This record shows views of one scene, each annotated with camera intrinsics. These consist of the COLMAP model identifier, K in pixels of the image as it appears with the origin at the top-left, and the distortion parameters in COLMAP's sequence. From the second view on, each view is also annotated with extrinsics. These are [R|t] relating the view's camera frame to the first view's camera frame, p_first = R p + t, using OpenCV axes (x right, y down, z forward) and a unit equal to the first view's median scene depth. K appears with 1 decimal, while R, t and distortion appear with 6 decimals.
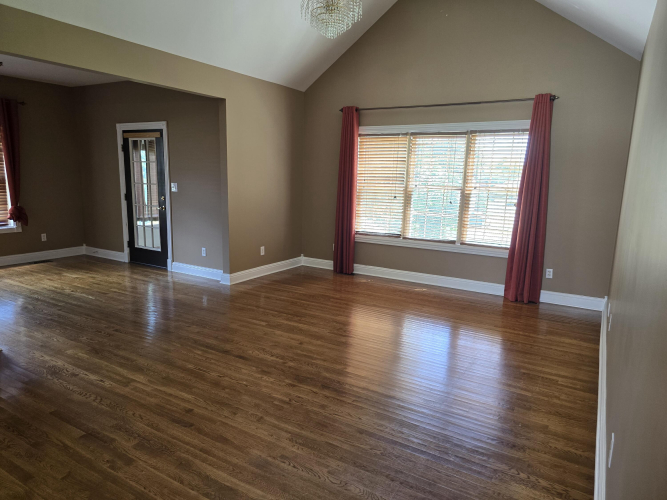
lens RADIAL K [[443.4, 0, 318.8], [0, 443.4, 251.1], [0, 0, 1]] dist [0.072705, -0.049509]
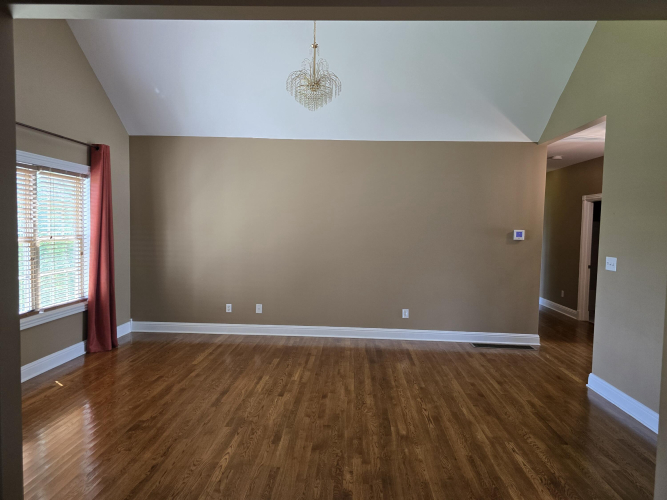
lens RADIAL K [[443.4, 0, 339.0], [0, 443.4, 252.0], [0, 0, 1]] dist [0.072705, -0.049509]
pose [[-0.487151, -0.082934, 0.869371, -1.089830], [0.120196, 0.979640, 0.160805, -0.329420], [-0.865007, 0.182831, -0.467264, 1.673535]]
